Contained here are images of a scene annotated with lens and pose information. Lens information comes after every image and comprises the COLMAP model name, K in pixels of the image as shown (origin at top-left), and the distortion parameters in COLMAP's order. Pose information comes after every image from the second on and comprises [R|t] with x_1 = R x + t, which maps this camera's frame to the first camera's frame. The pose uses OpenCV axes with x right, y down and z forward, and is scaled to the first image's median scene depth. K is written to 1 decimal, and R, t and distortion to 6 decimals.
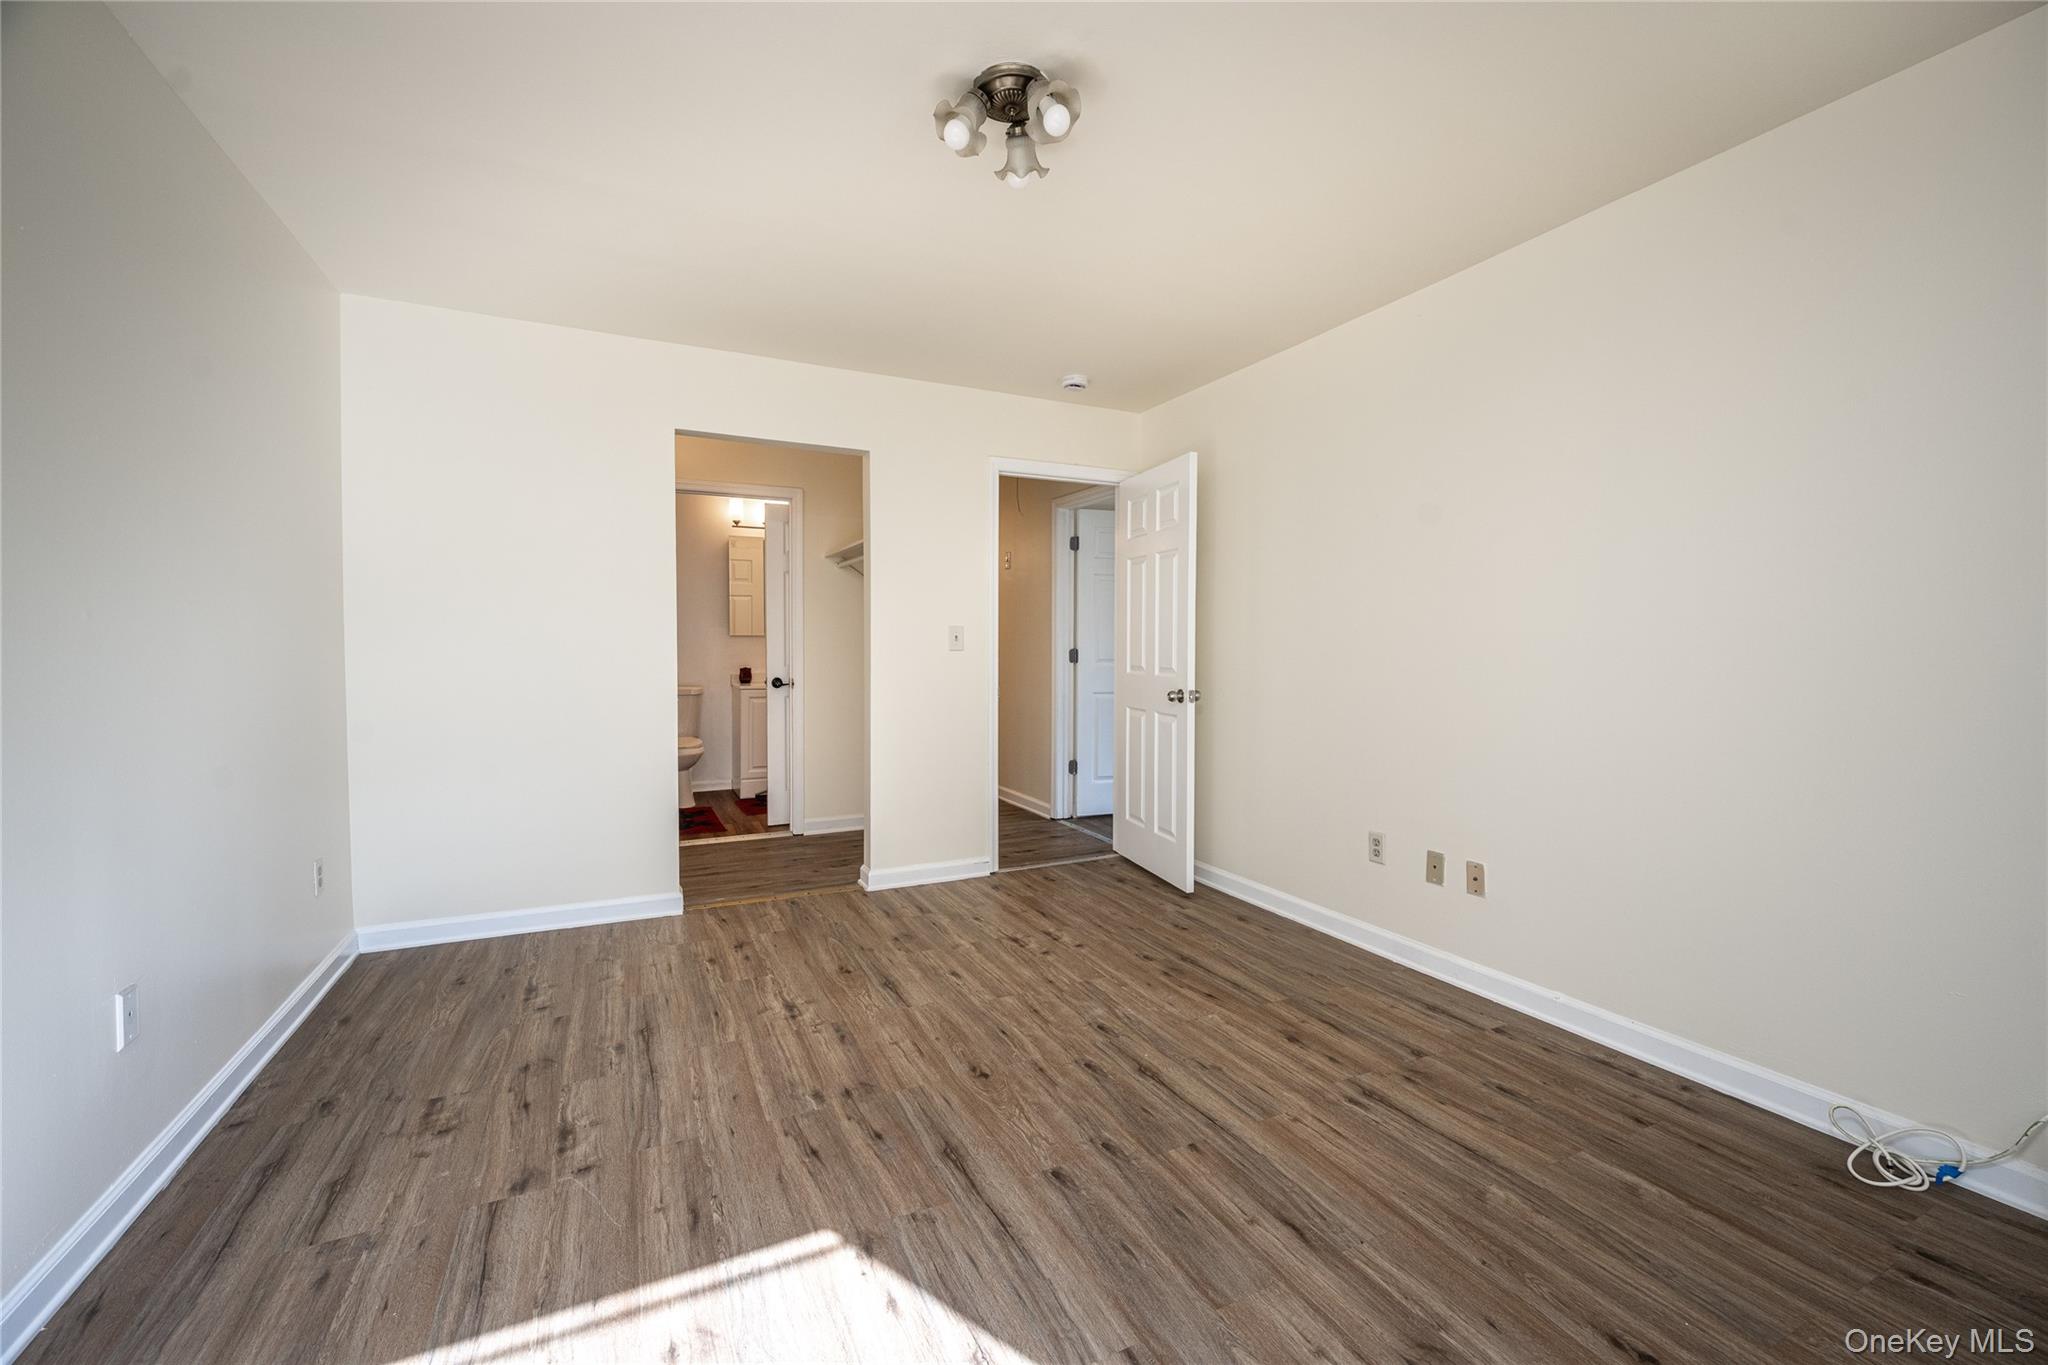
lens RADIAL K [[817.4, 0, 1022.6], [0, 817.4, 675.0], [0, 0, 1]] dist [-0.002591, 0.000247]
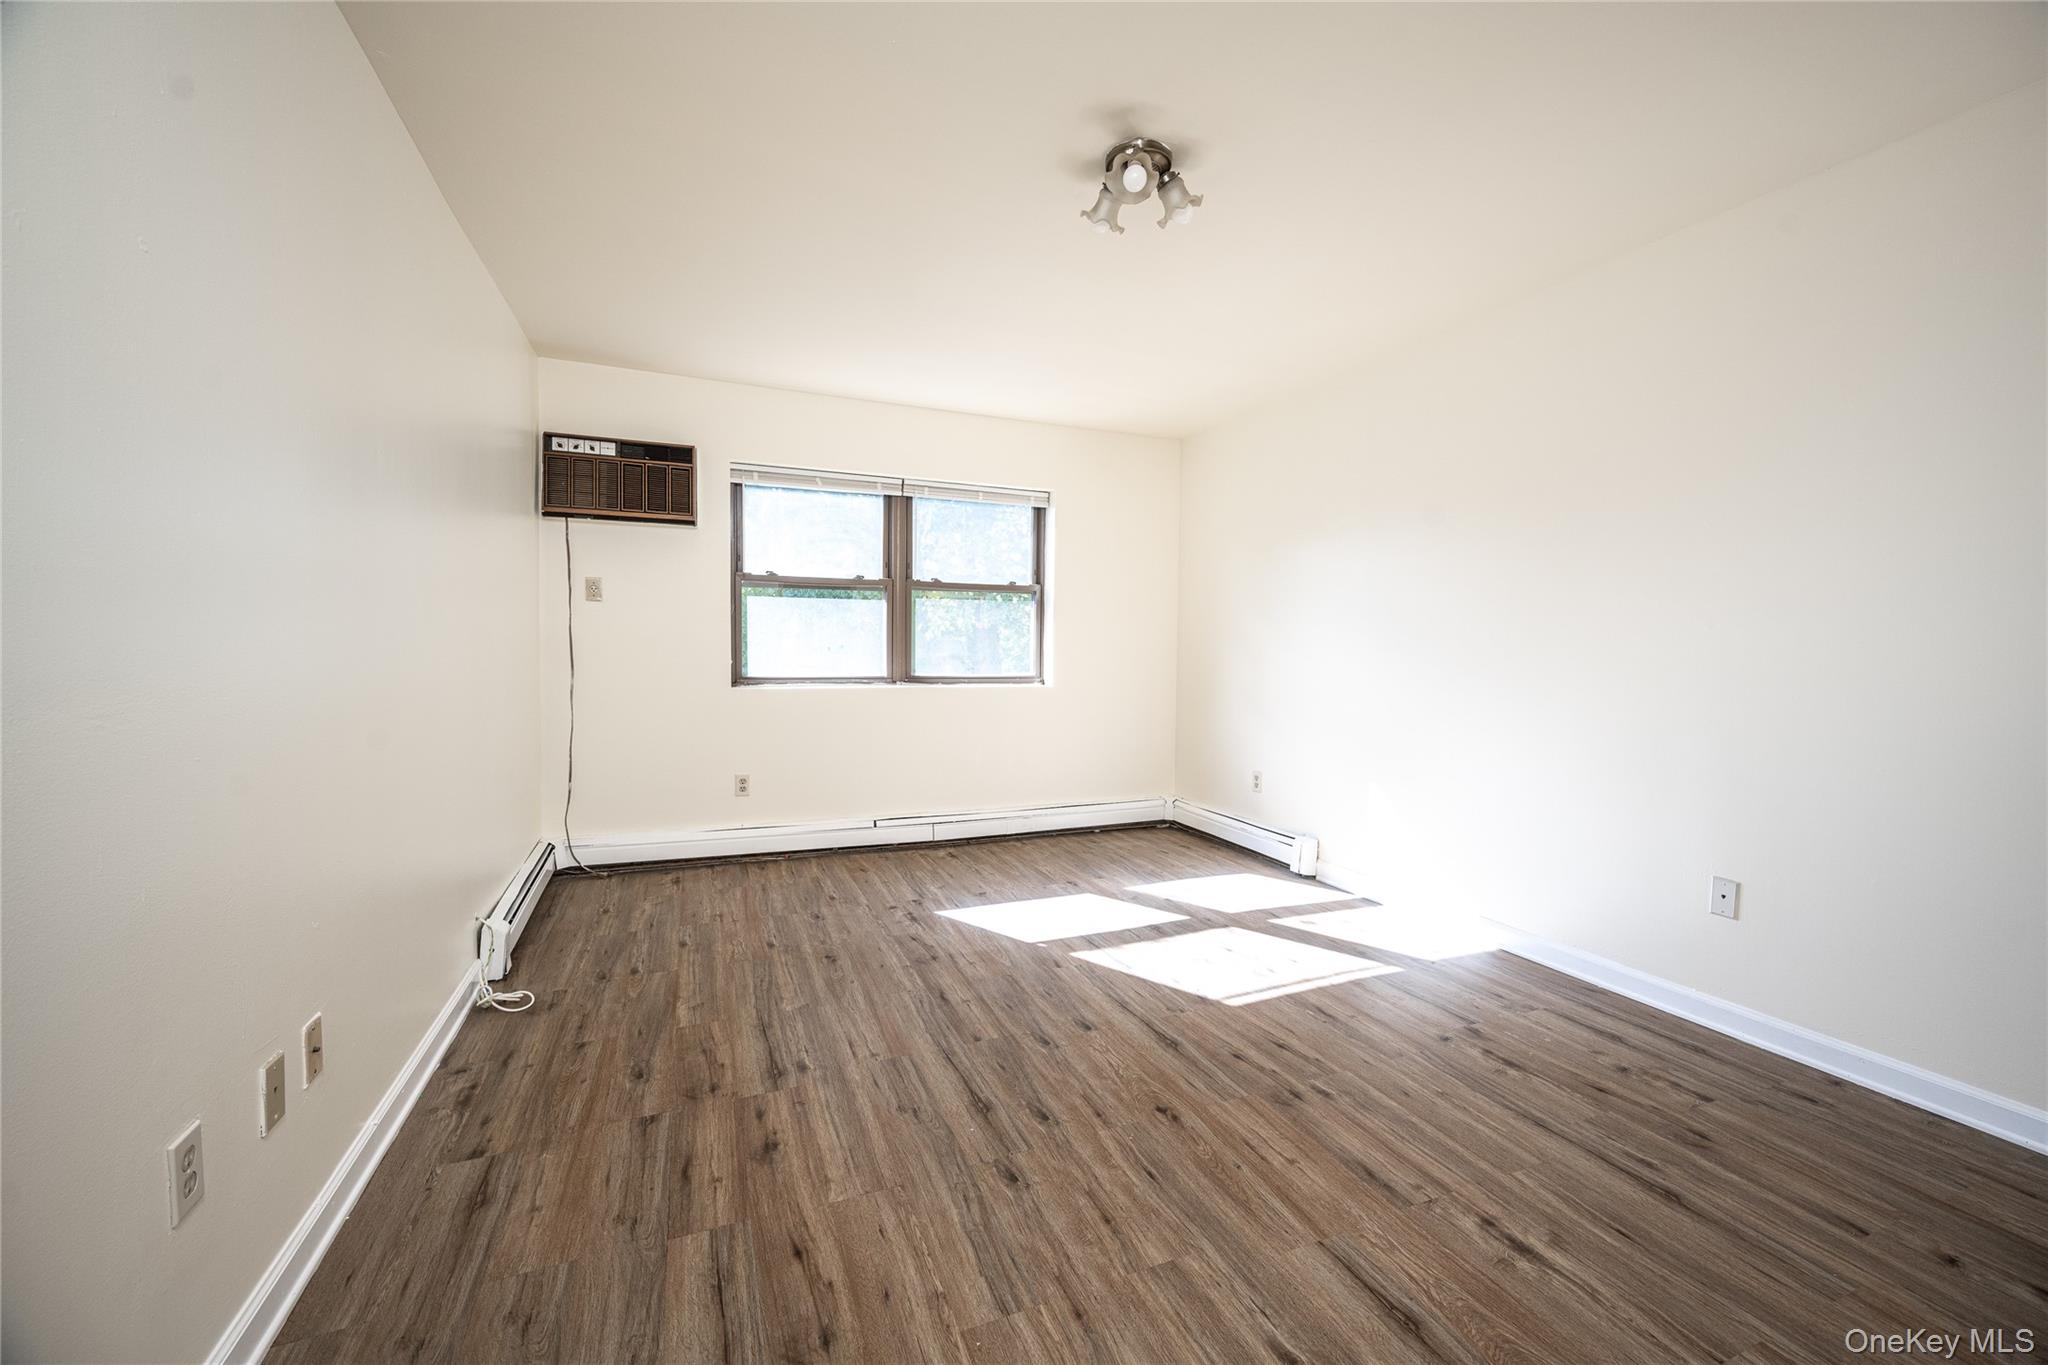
lens RADIAL K [[817.4, 0, 1028.9], [0, 817.4, 672.0], [0, 0, 1]] dist [-0.002591, 0.000247]
pose [[-0.997858, -0.009674, 0.064698, 0.046284], [-0.005303, 0.997712, 0.067393, -0.059417], [-0.065202, 0.066906, -0.995627, 1.886744]]
